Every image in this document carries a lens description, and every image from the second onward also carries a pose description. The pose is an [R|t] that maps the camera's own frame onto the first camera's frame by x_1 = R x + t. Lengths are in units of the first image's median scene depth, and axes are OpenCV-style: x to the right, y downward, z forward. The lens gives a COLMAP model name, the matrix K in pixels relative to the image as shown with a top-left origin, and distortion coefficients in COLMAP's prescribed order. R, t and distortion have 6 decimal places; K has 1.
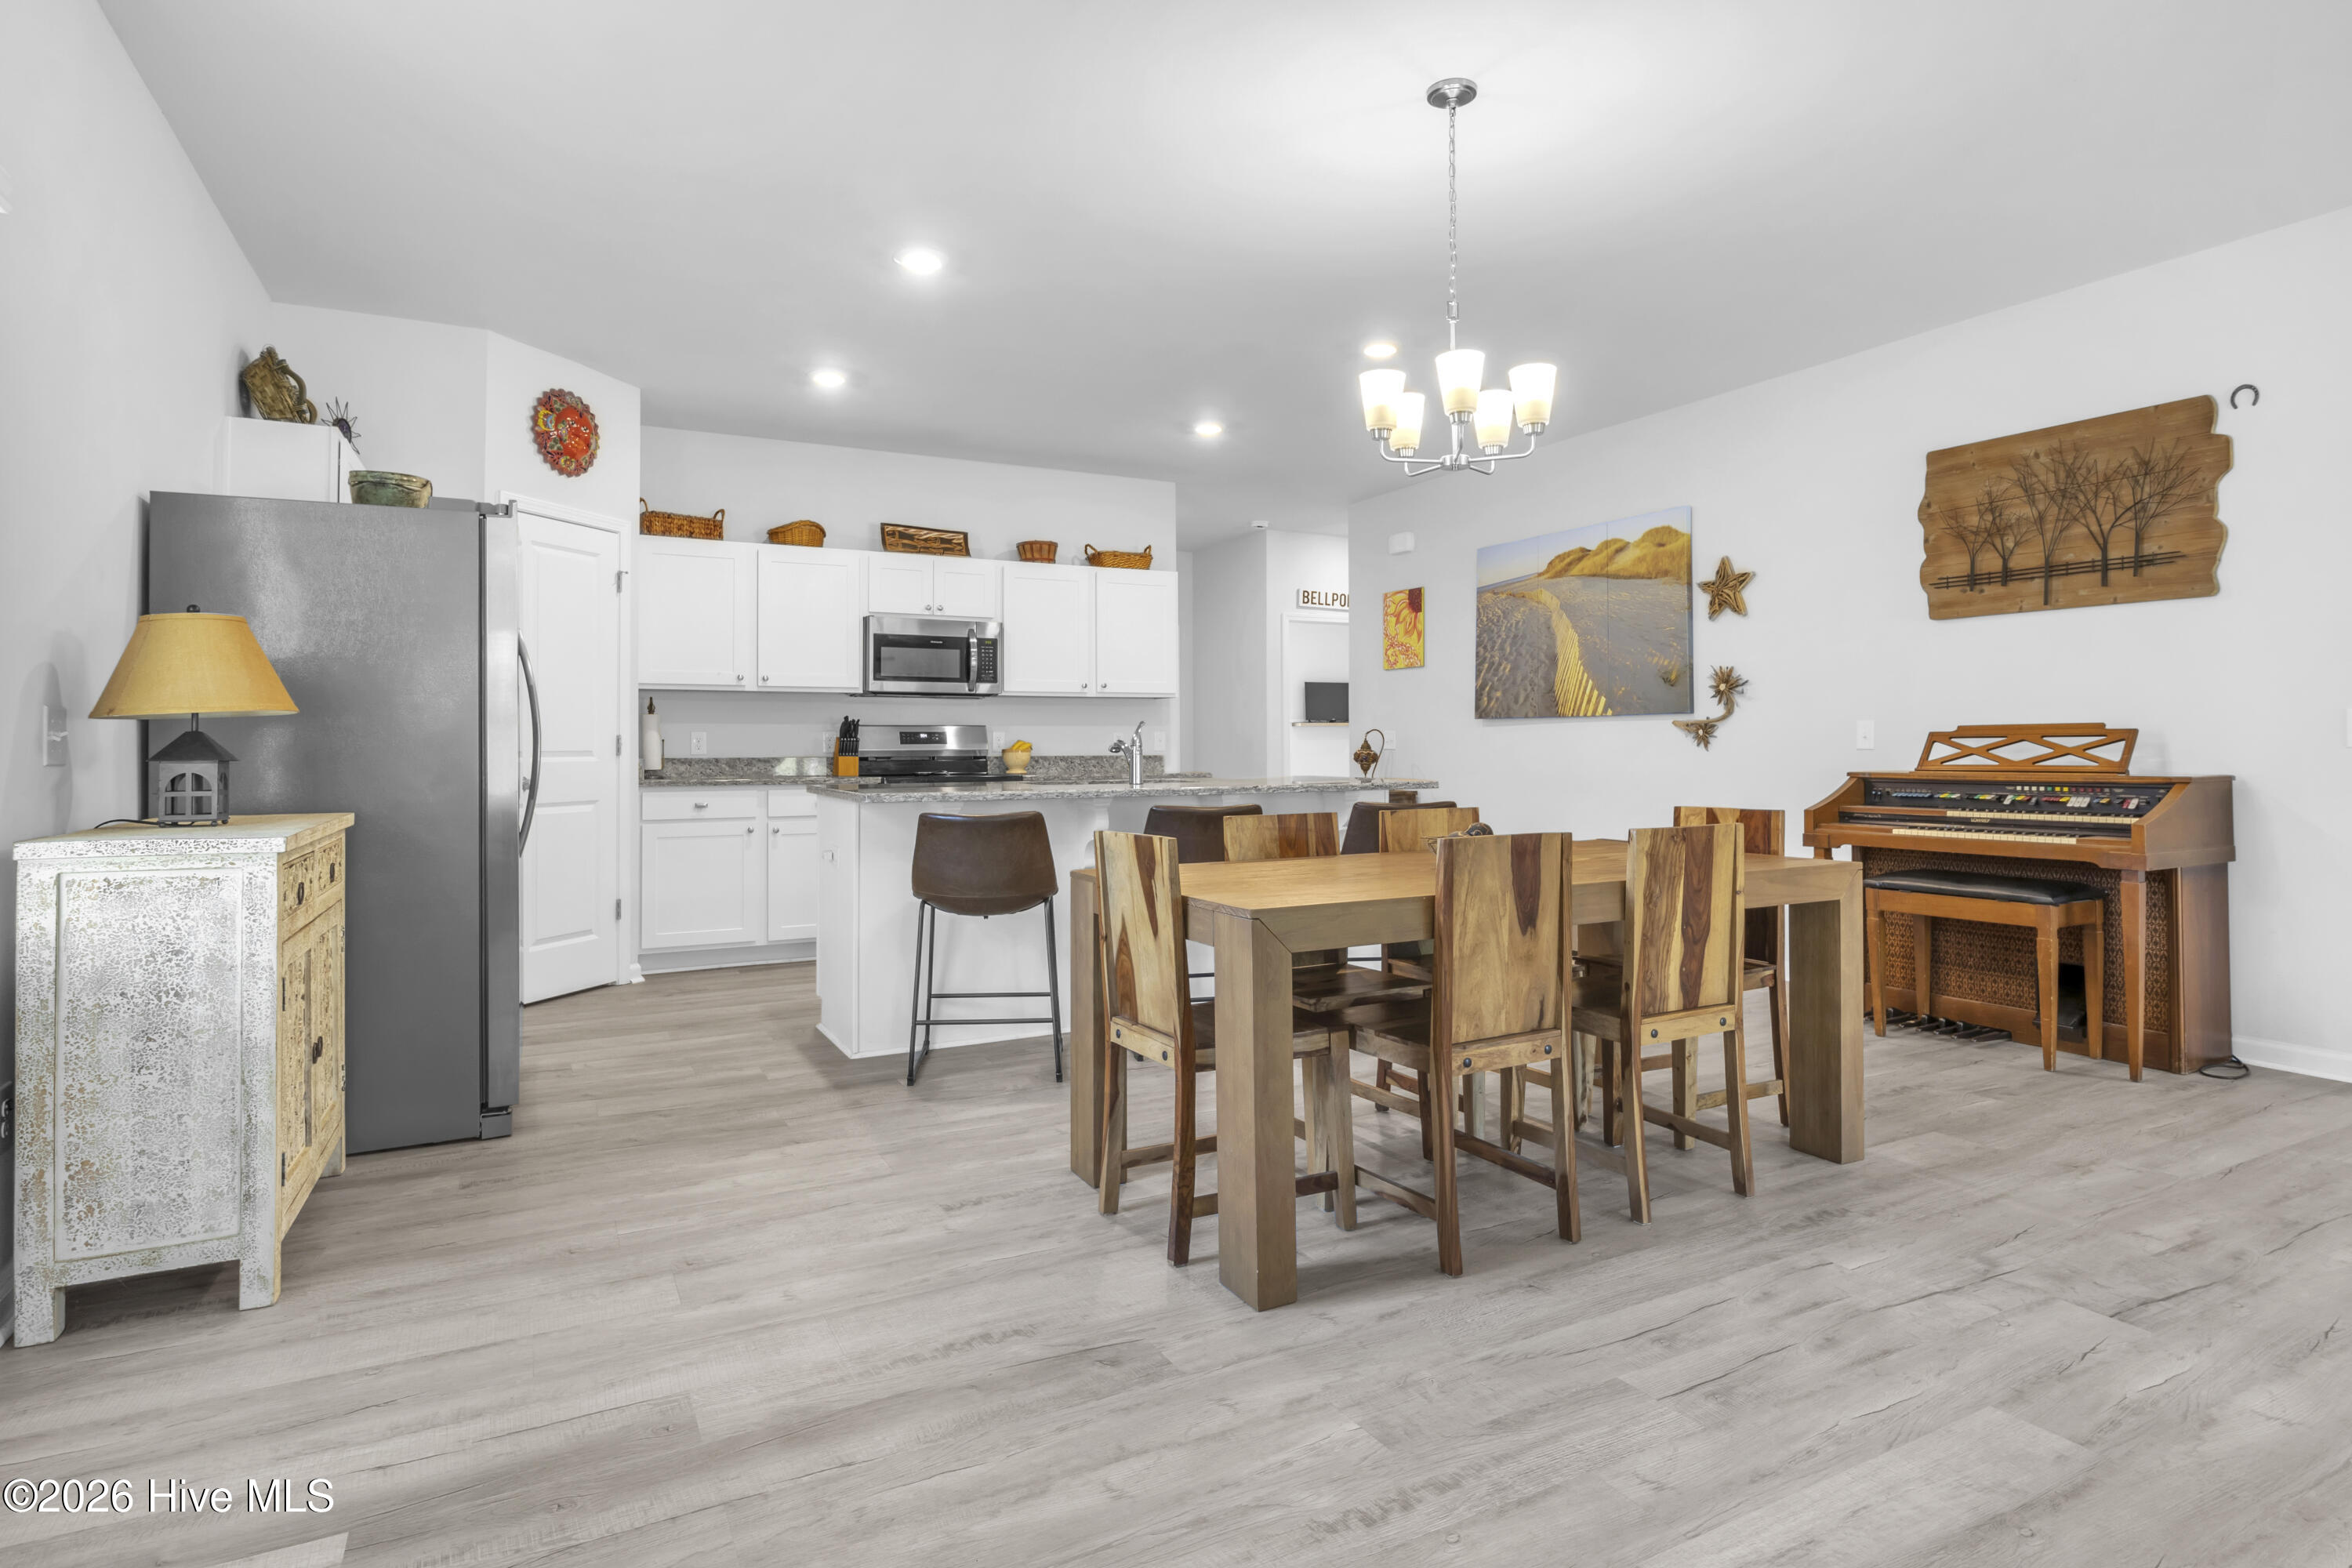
lens RADIAL K [[1200.6, 0, 1180.2], [0, 1200.6, 770.0], [0, 0, 1]] dist [-0.008634, -0.000649]
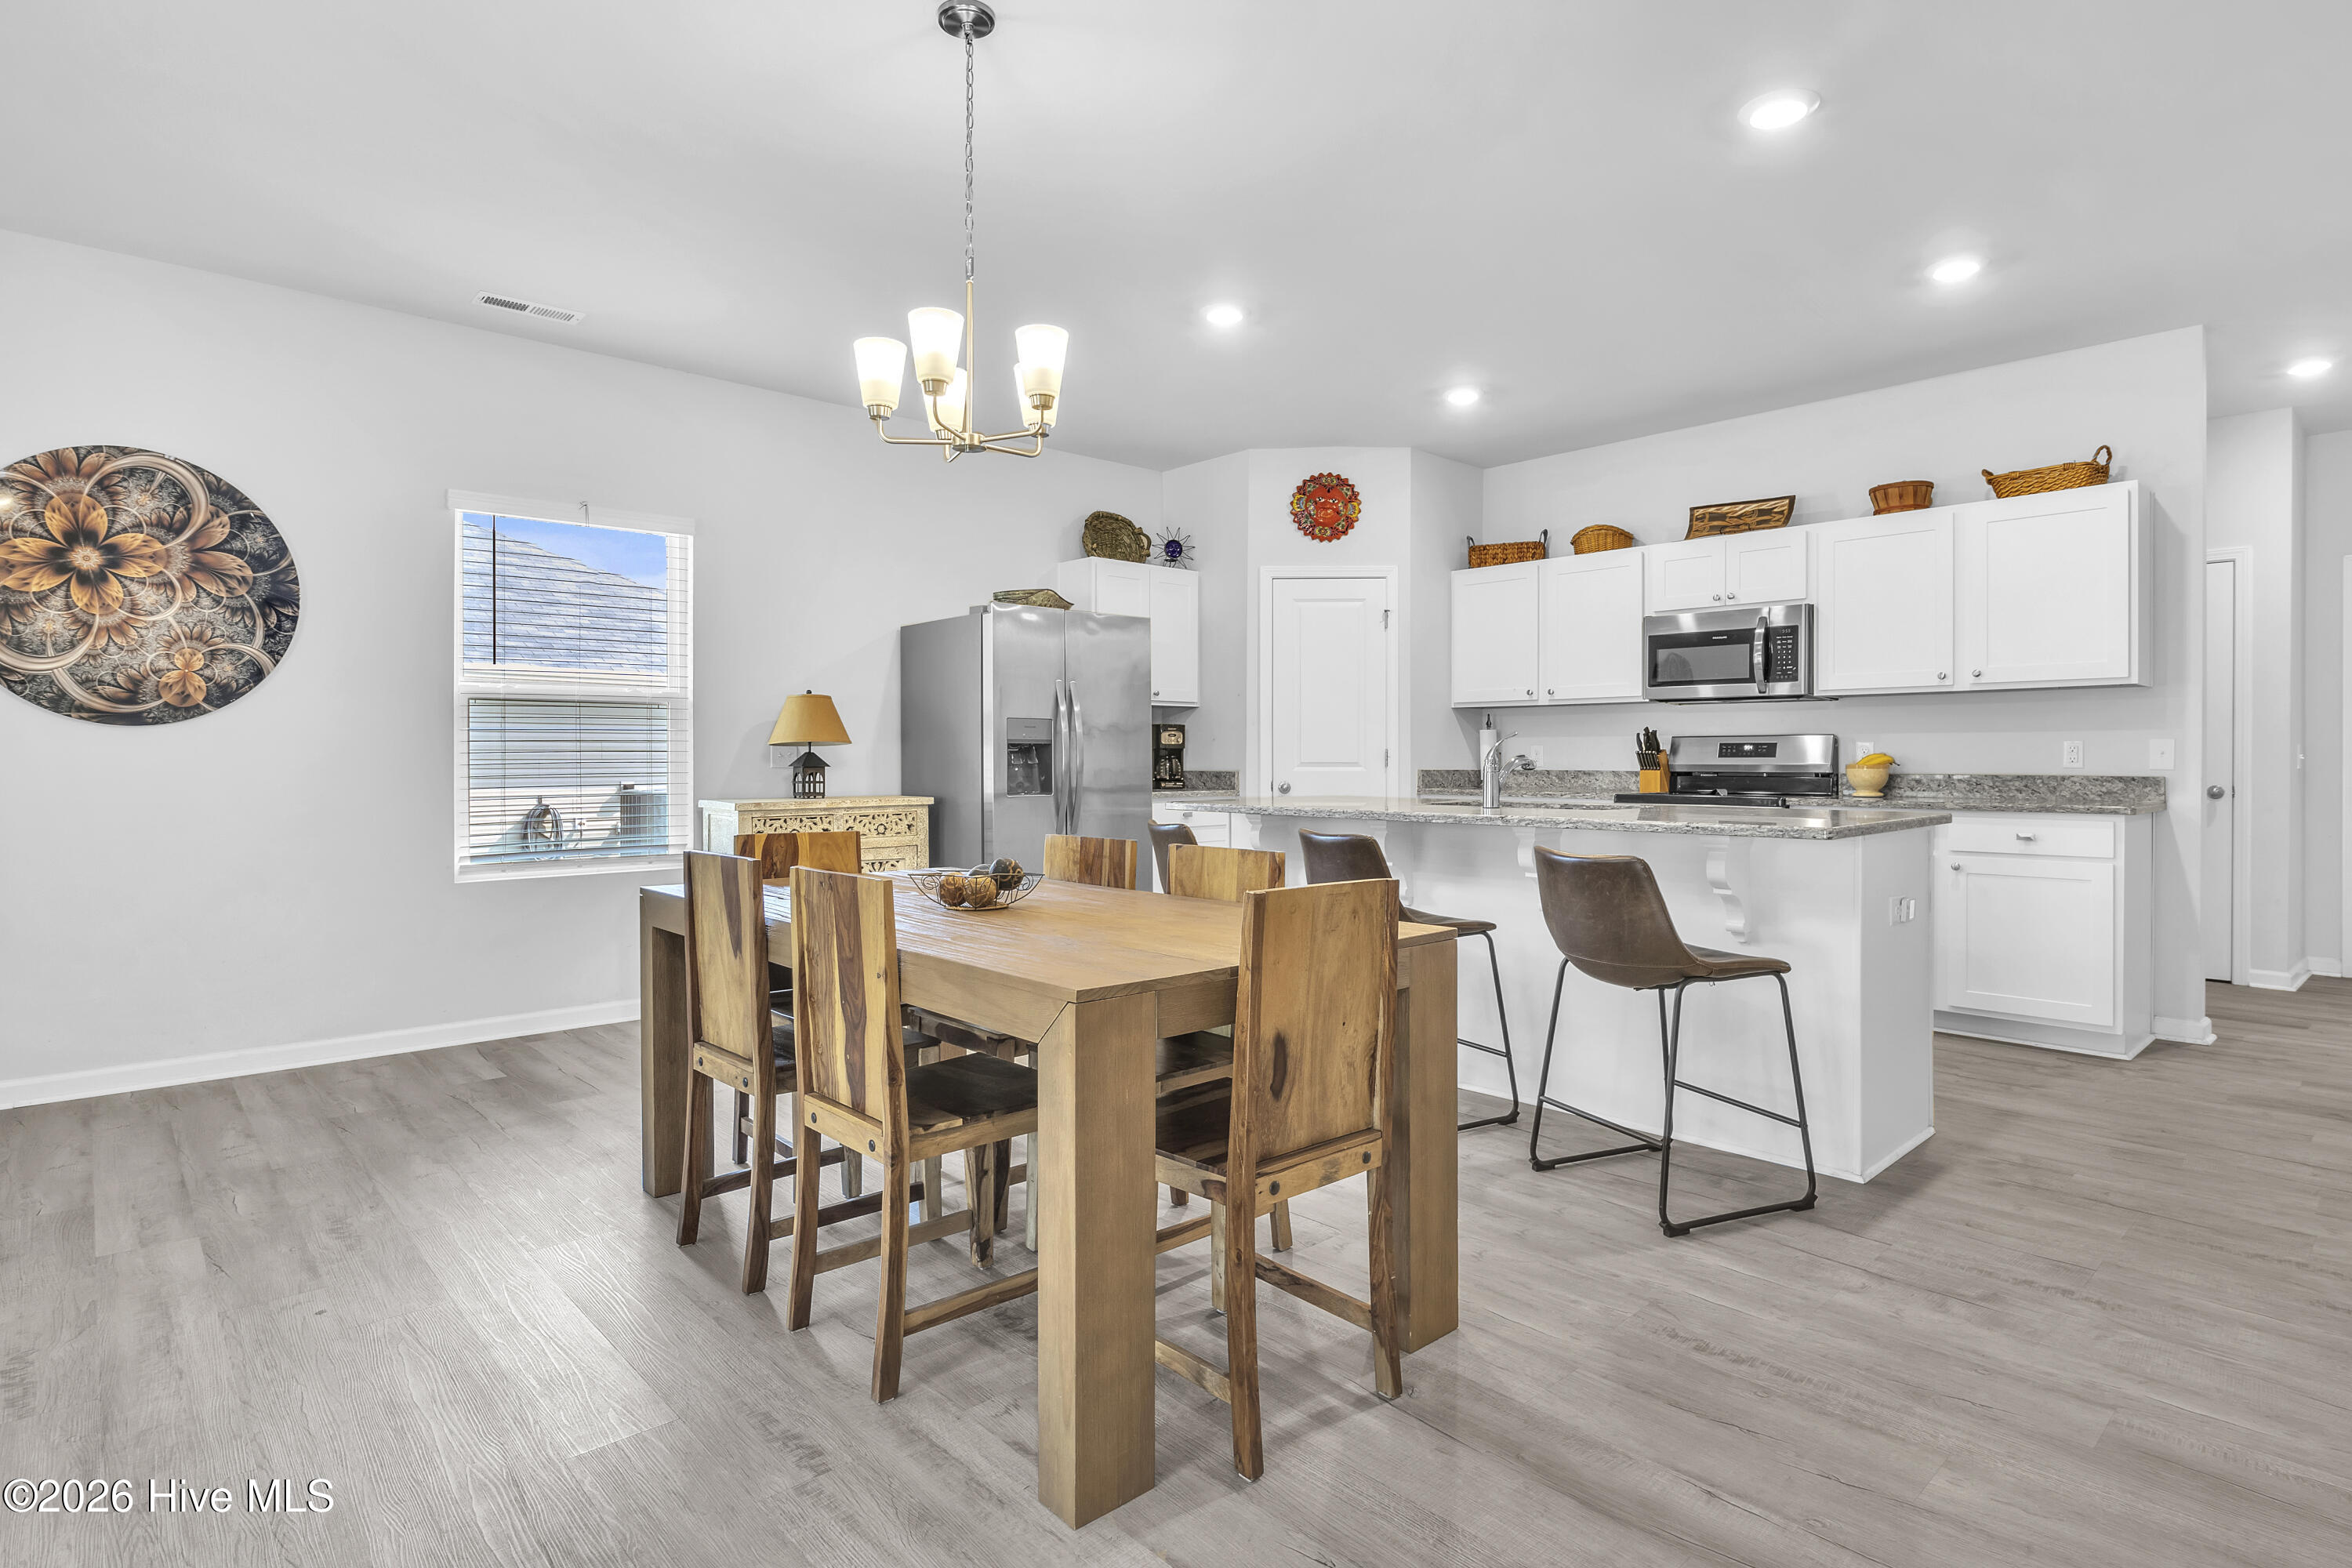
lens RADIAL K [[1200.6, 0, 1173.9], [0, 1200.6, 765.6], [0, 0, 1]] dist [-0.008634, -0.000649]
pose [[0.250448, 0.011402, -0.968063, 0.581101], [-0.021413, 0.999751, 0.006235, -0.015115], [0.967893, 0.019167, 0.250630, 0.474054]]
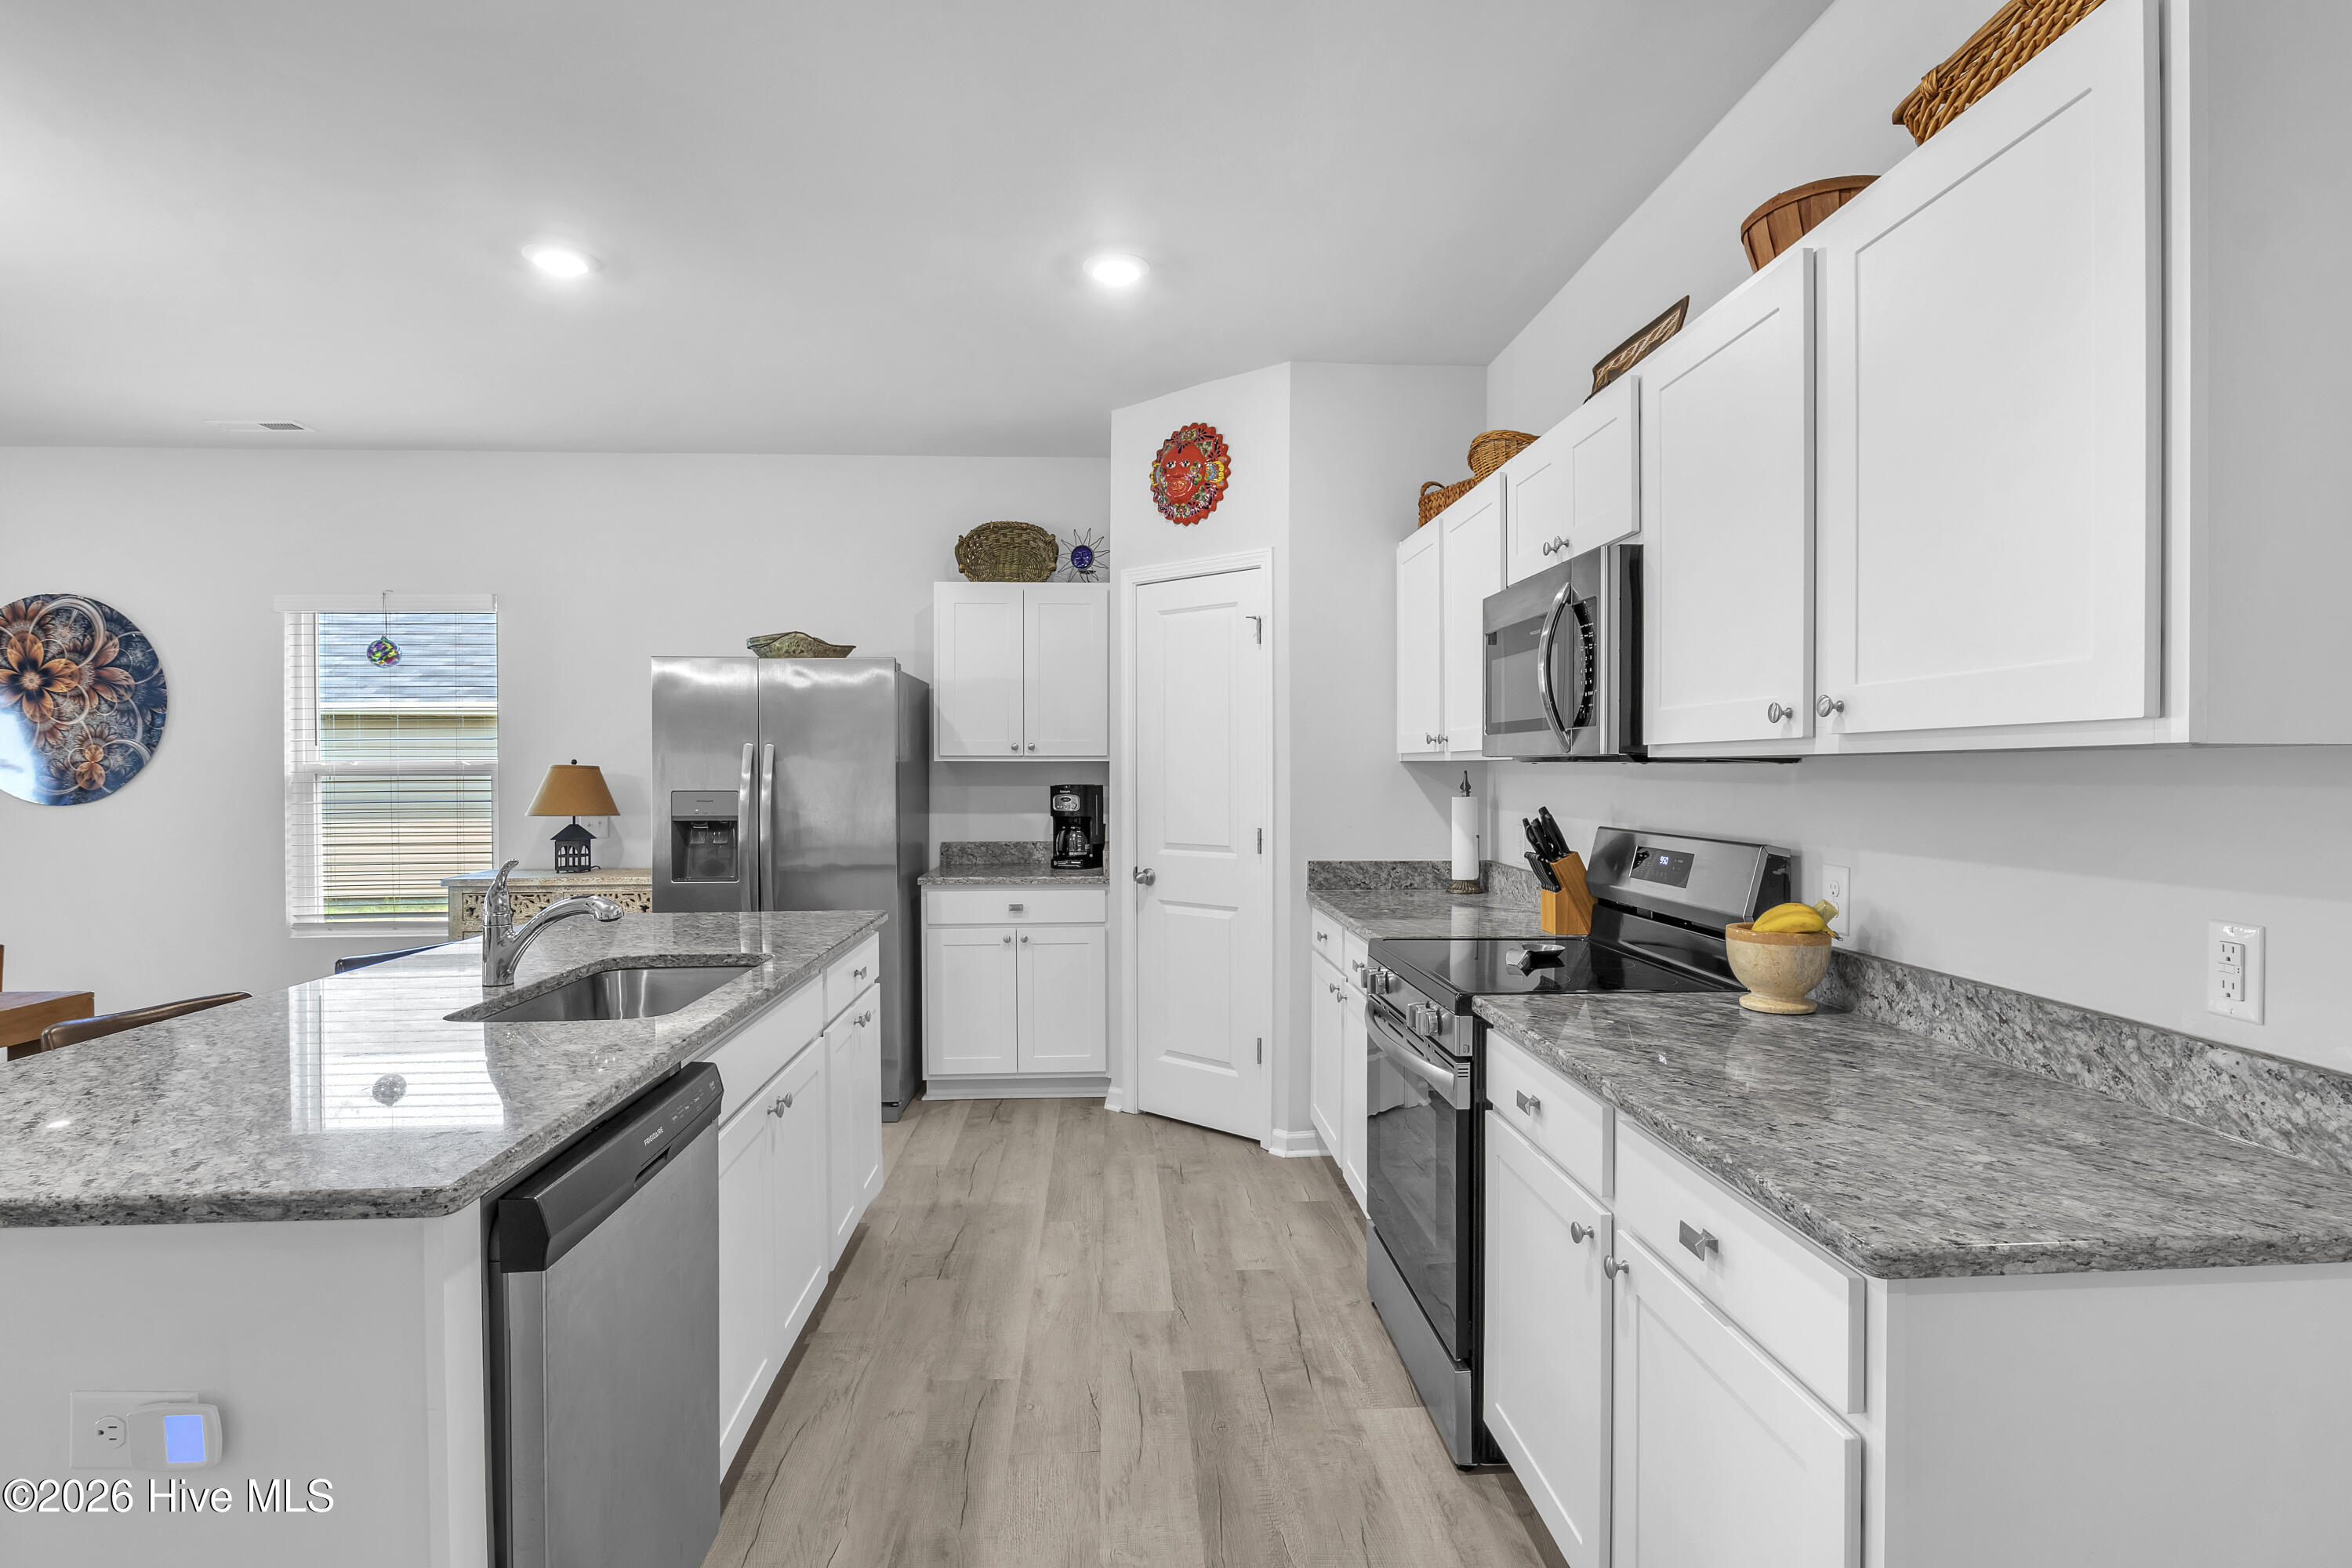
lens RADIAL K [[1200.6, 0, 1188.6], [0, 1200.6, 768.9], [0, 0, 1]] dist [-0.008634, -0.000649]
pose [[-0.411518, 0.006841, -0.911376, 0.240016], [-0.014364, 0.999799, 0.013991, -0.072401], [0.911288, 0.018849, -0.411337, 1.194547]]
